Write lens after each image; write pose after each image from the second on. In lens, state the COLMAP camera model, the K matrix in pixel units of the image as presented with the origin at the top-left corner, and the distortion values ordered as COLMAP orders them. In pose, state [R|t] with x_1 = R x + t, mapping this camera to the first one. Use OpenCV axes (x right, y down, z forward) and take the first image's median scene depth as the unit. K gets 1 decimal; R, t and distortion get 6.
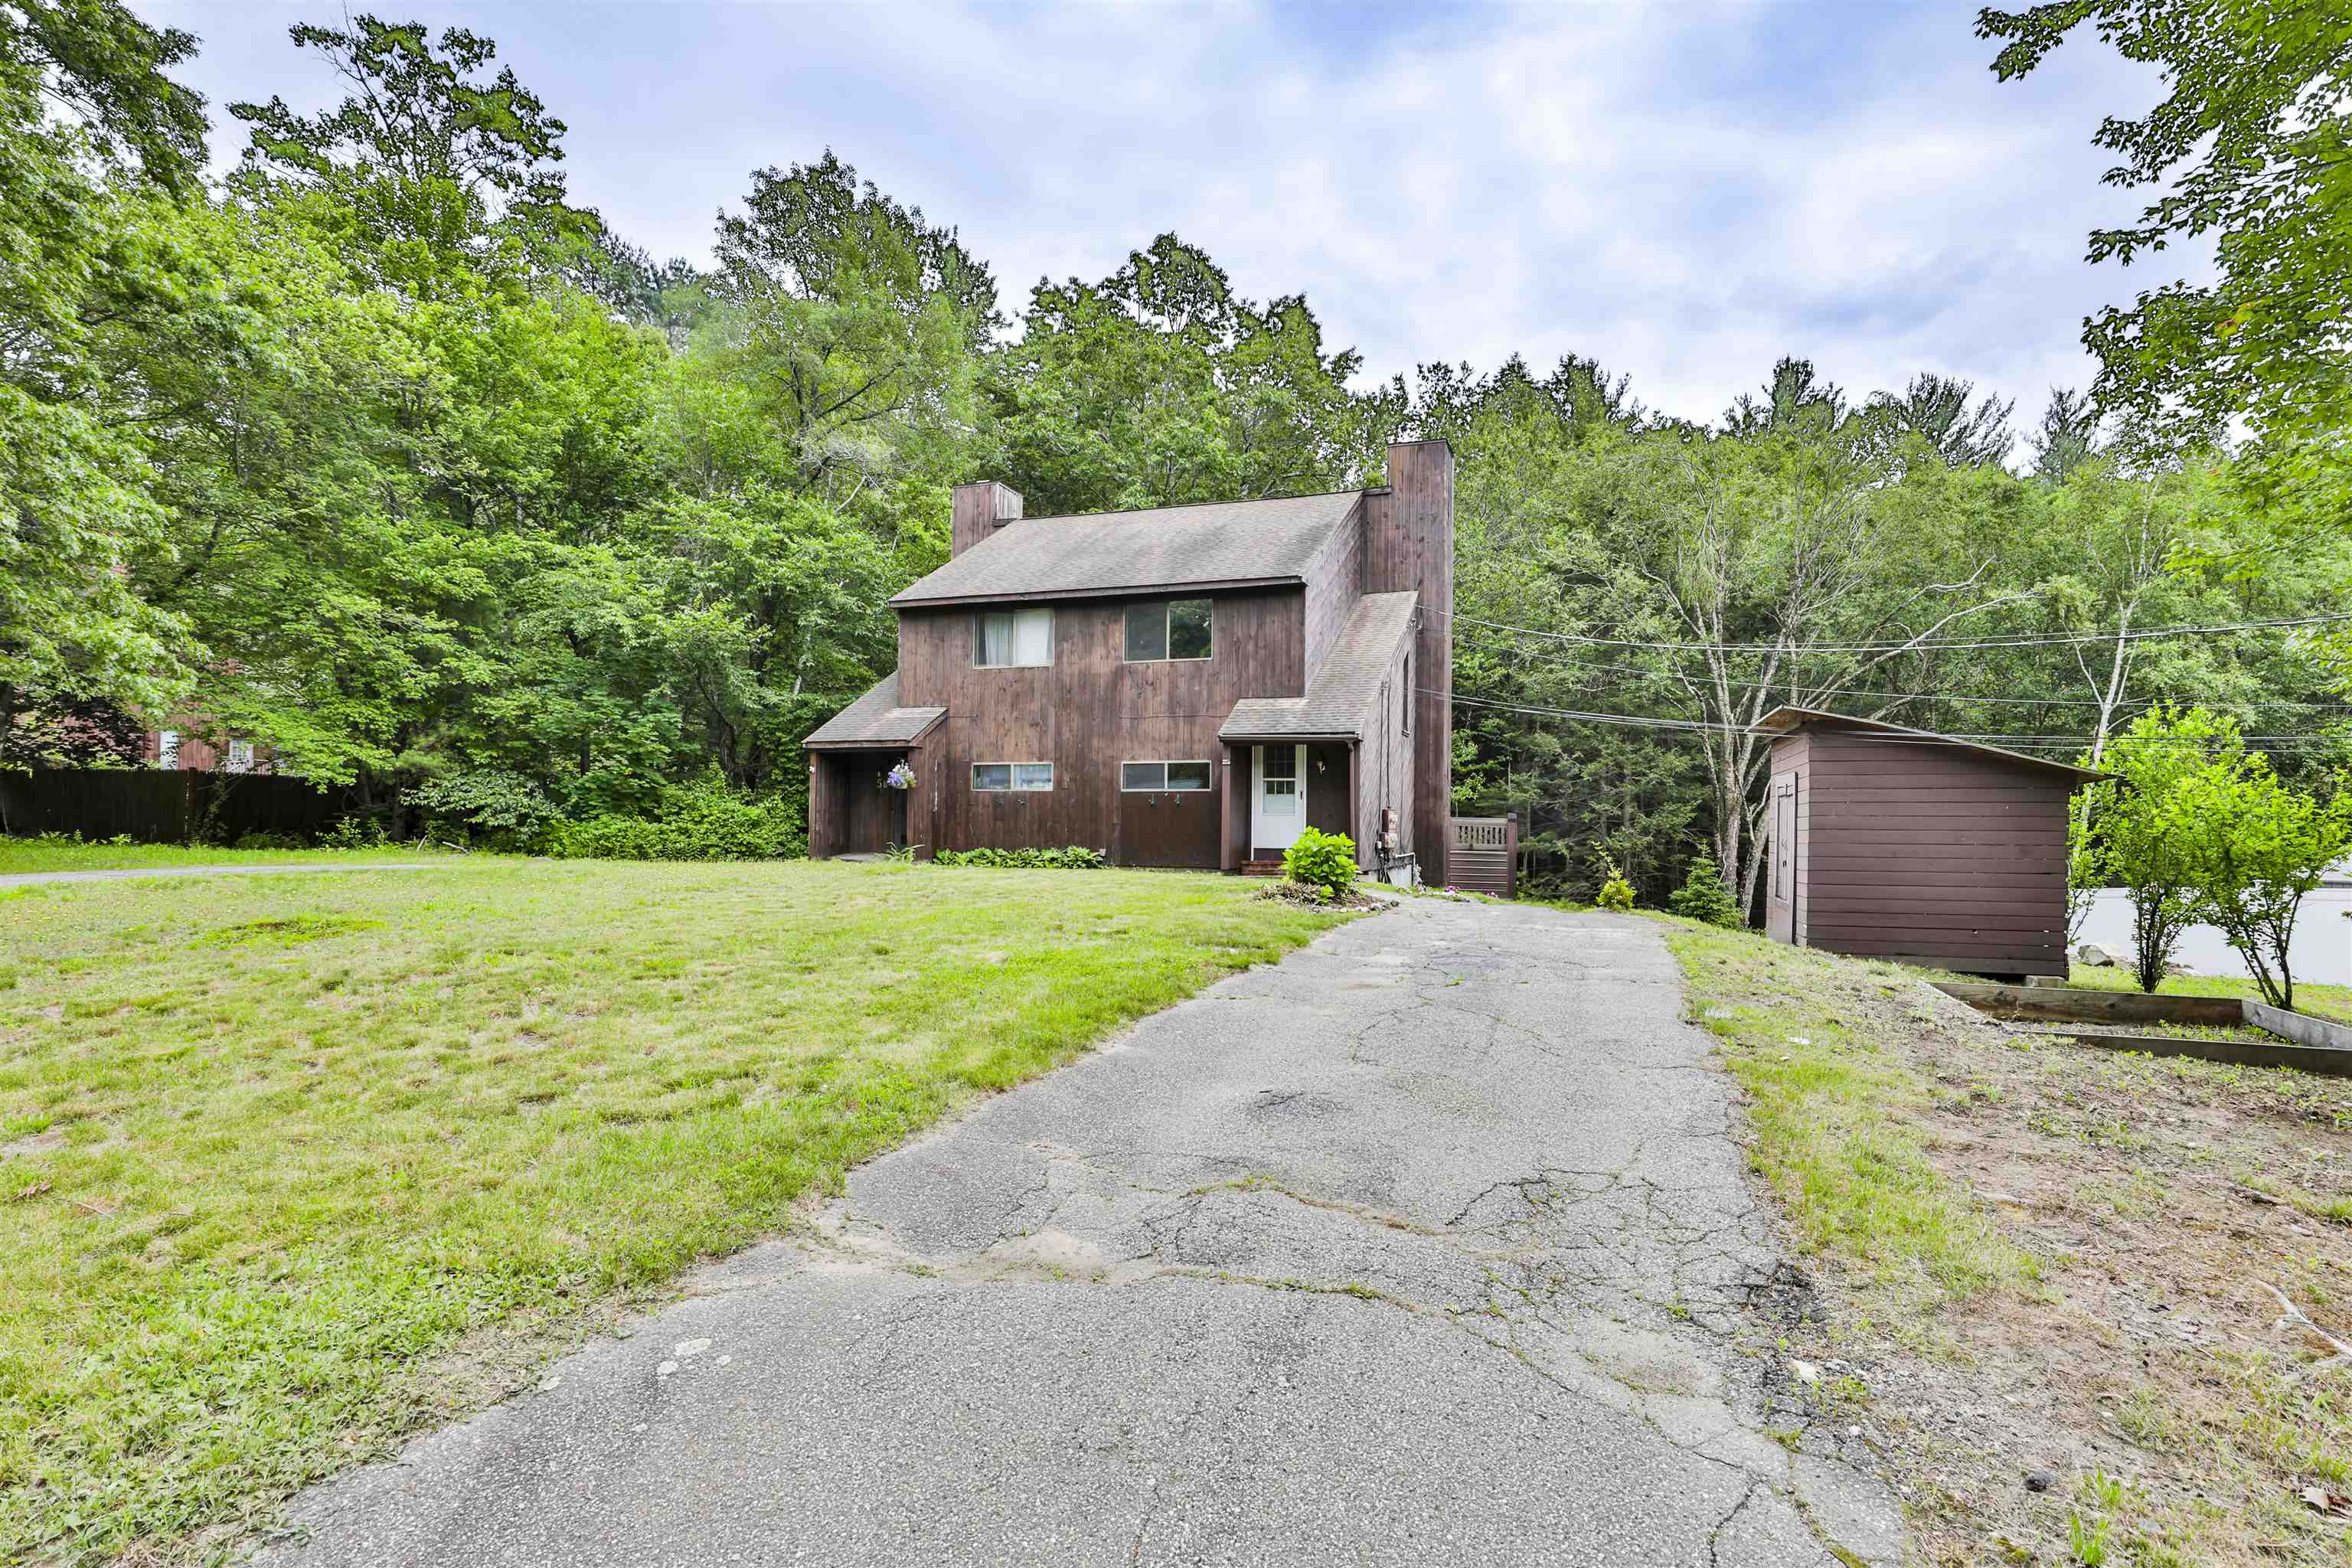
lens RADIAL K [[1098.2, 0, 1242.0], [0, 1098.2, 806.2], [0, 0, 1]] dist [-0.025601, 0.000138]
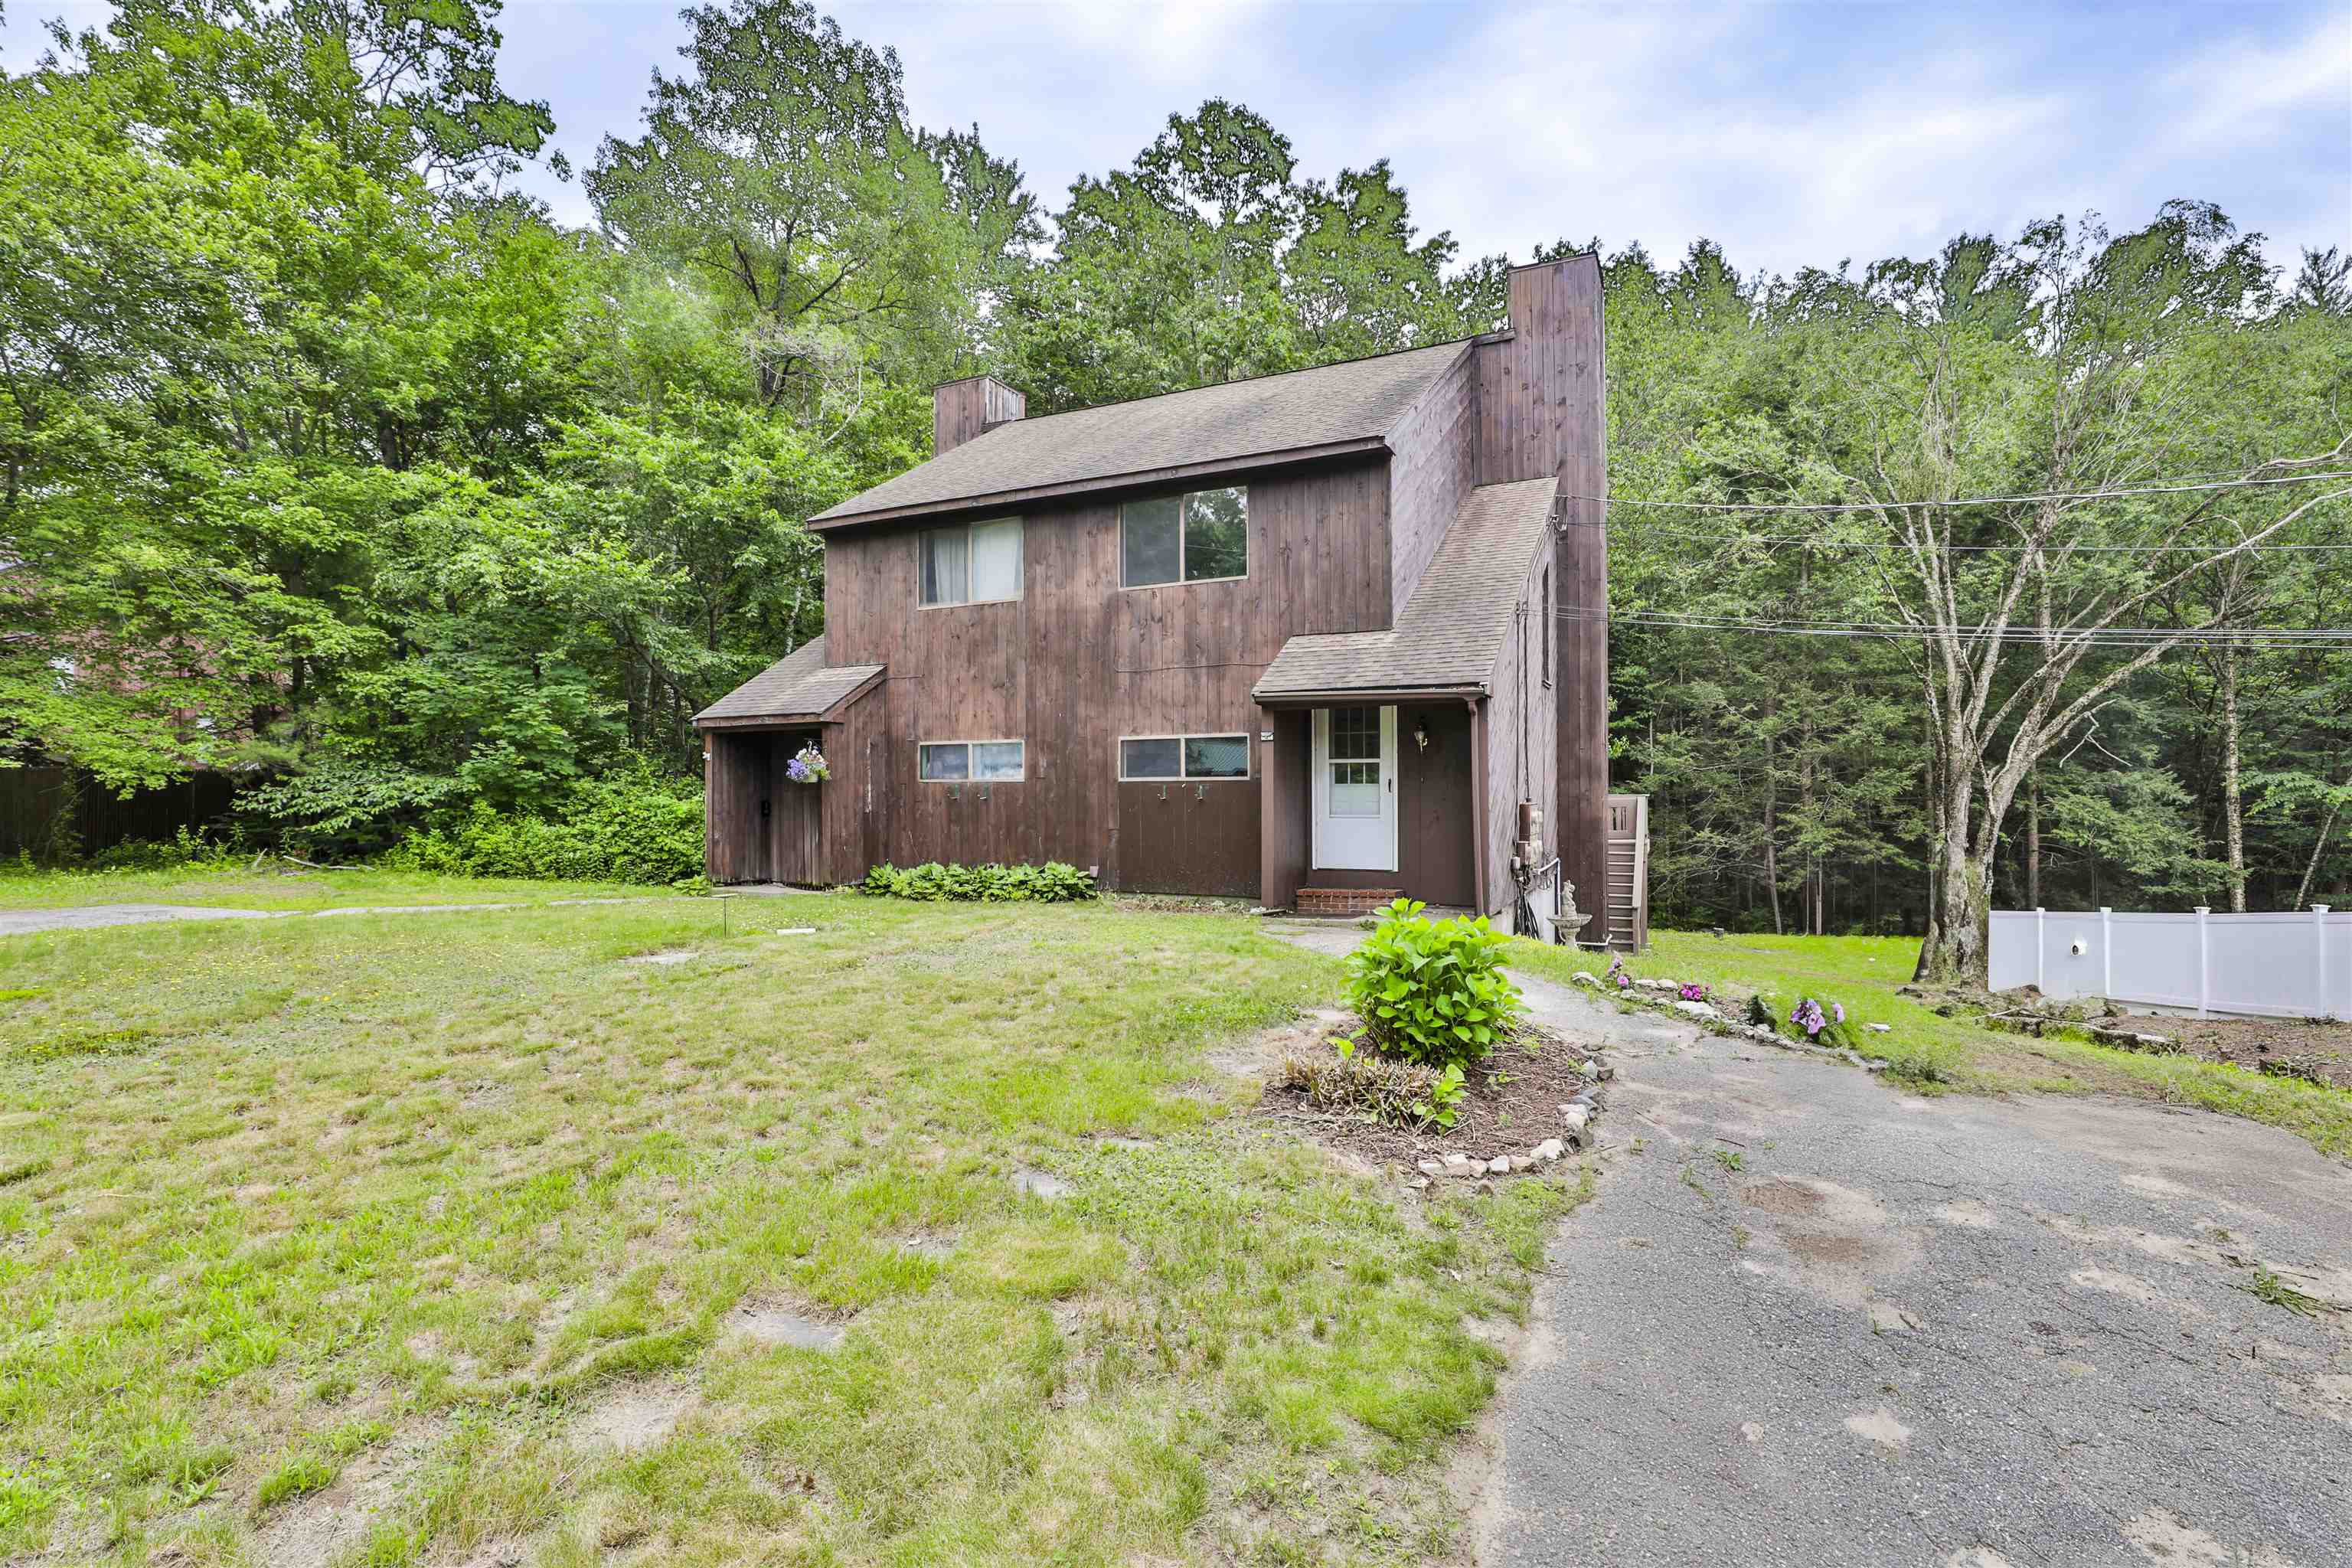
lens RADIAL K [[1135.0, 0, 1176.0], [0, 1135.0, 784.0], [0, 0, 1]] dist [-0.047007, 0.012923]
pose [[0.990543, -0.016001, -0.136268, 0.016378], [0.017802, 0.999769, 0.012009, -0.016323], [0.136044, -0.014322, 0.990599, 0.262850]]
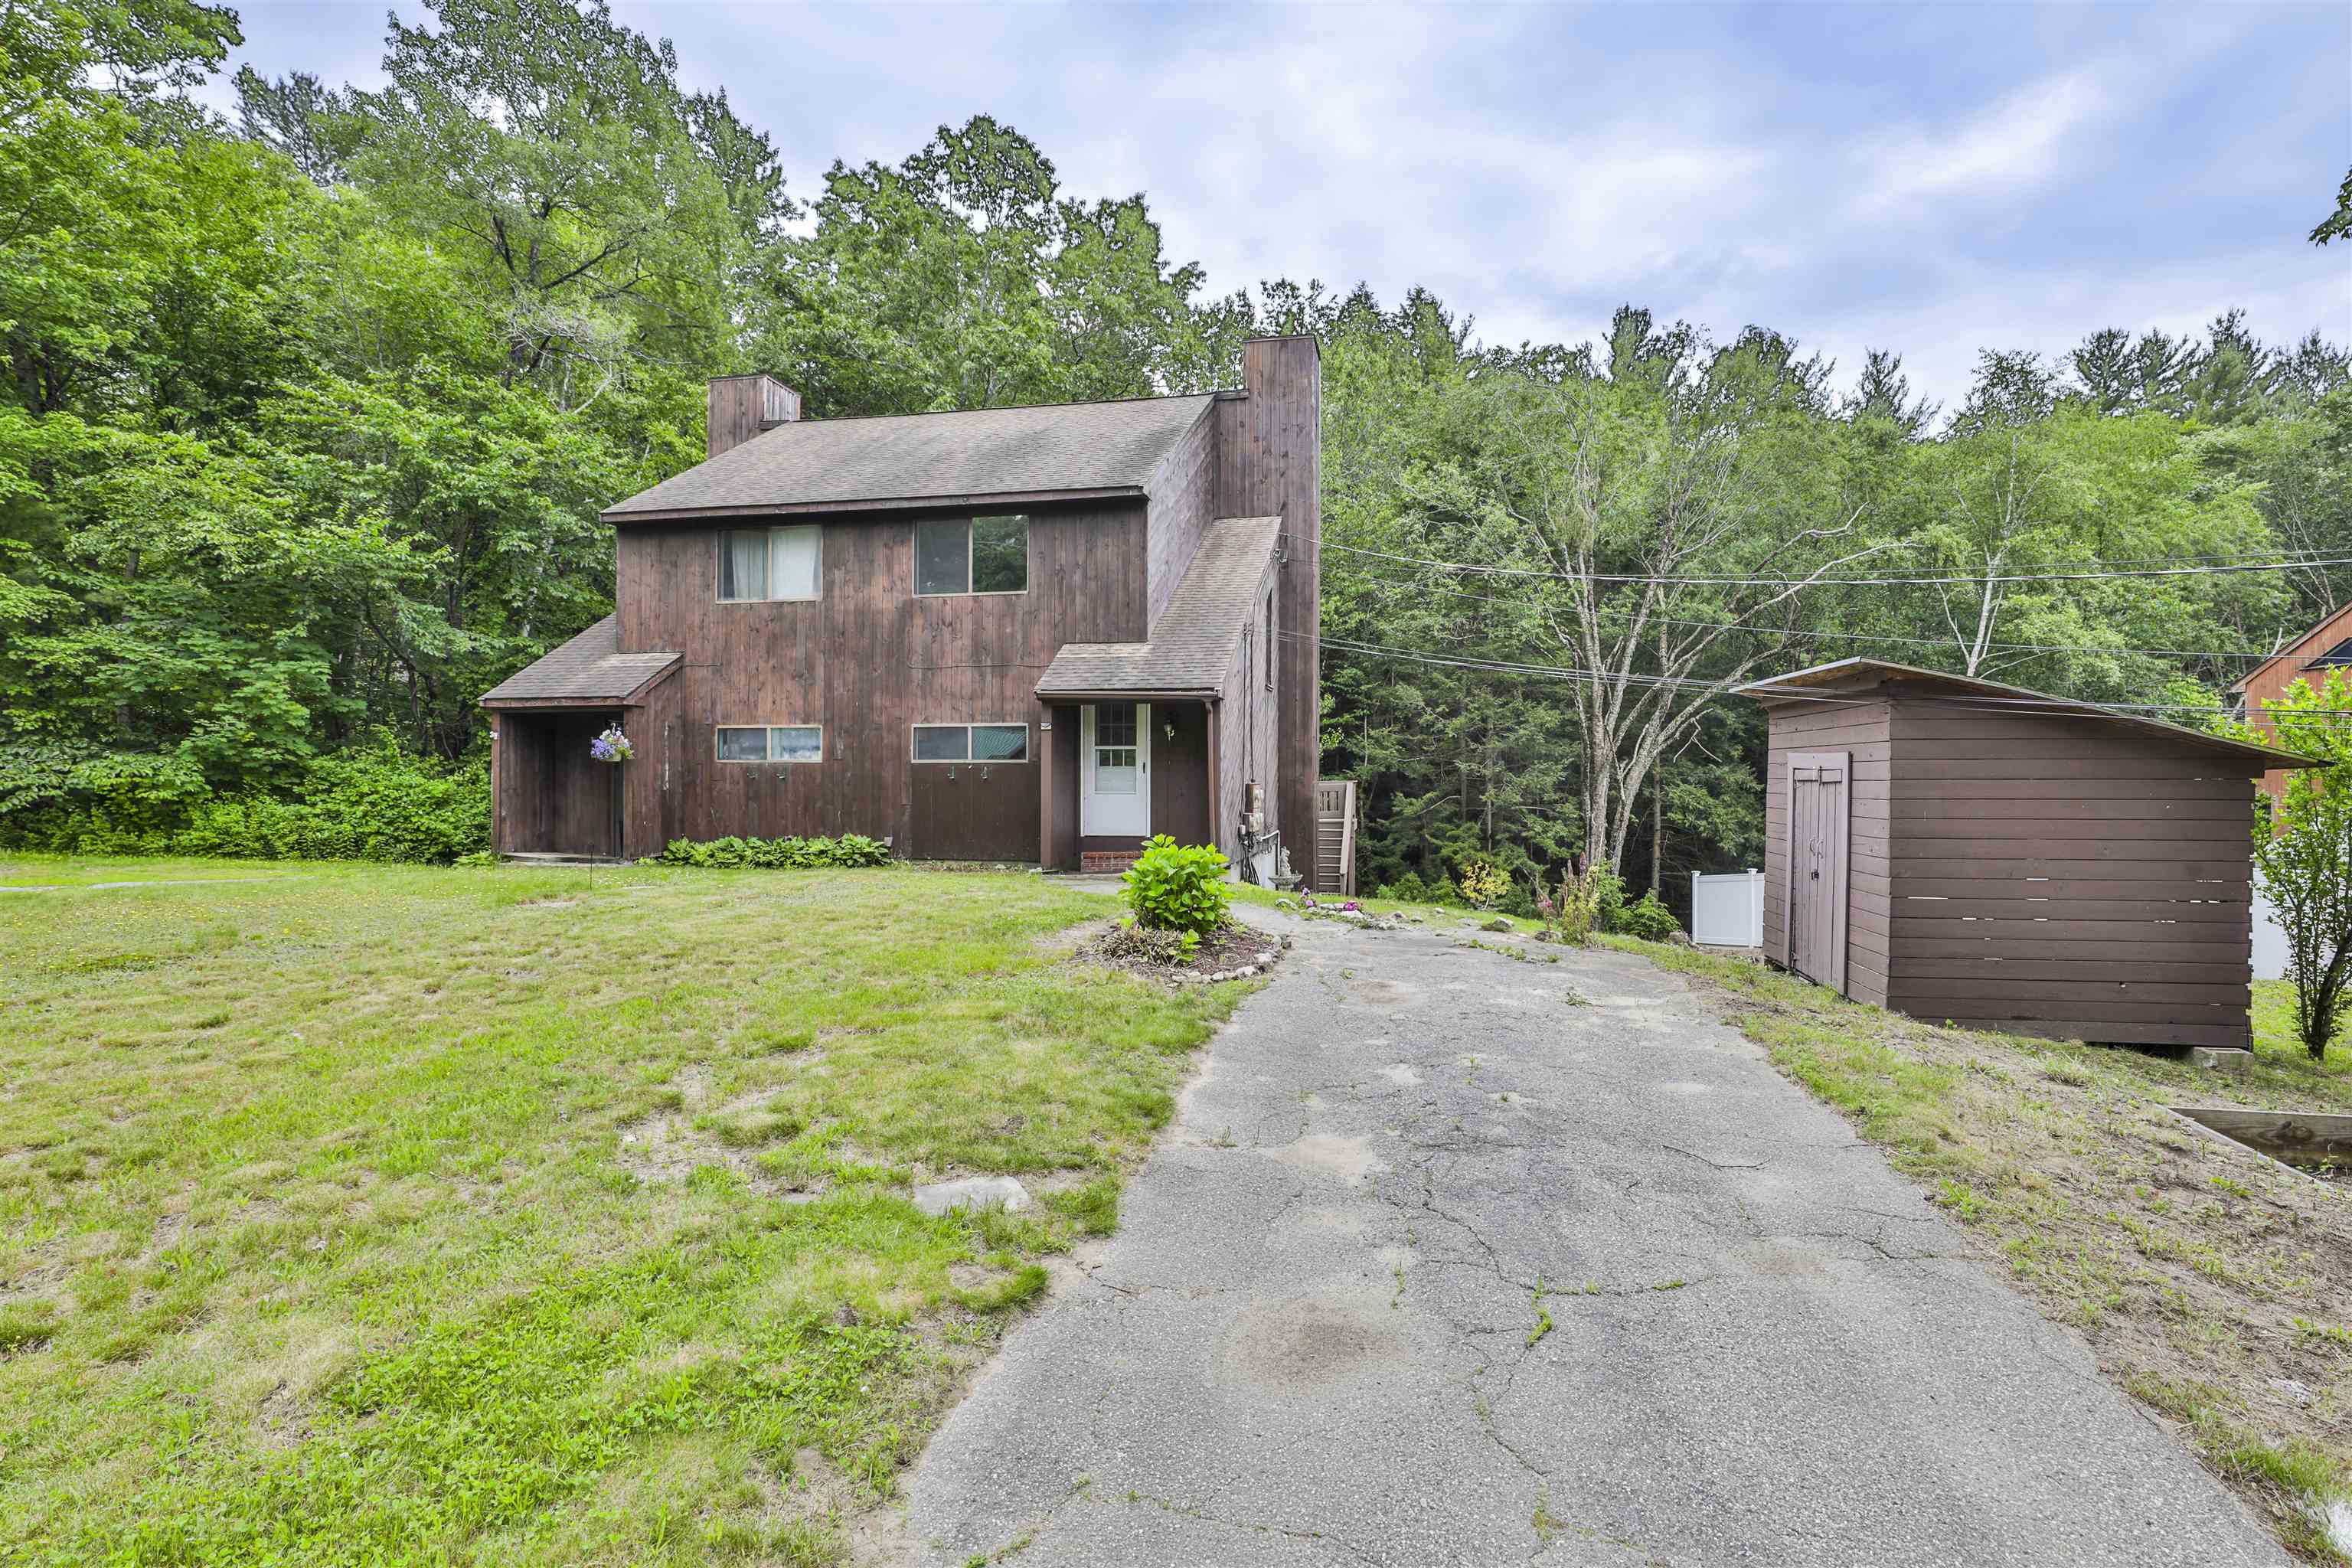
lens RADIAL K [[1132.0, 0, 1240.2], [0, 1132.0, 778.3], [0, 0, 1]] dist [-0.044734, 0.012073]
pose [[0.989731, -0.009163, 0.142650, 0.005080], [0.006499, 0.999796, 0.019127, -0.013646], [-0.142796, -0.018003, 0.989588, 0.148523]]
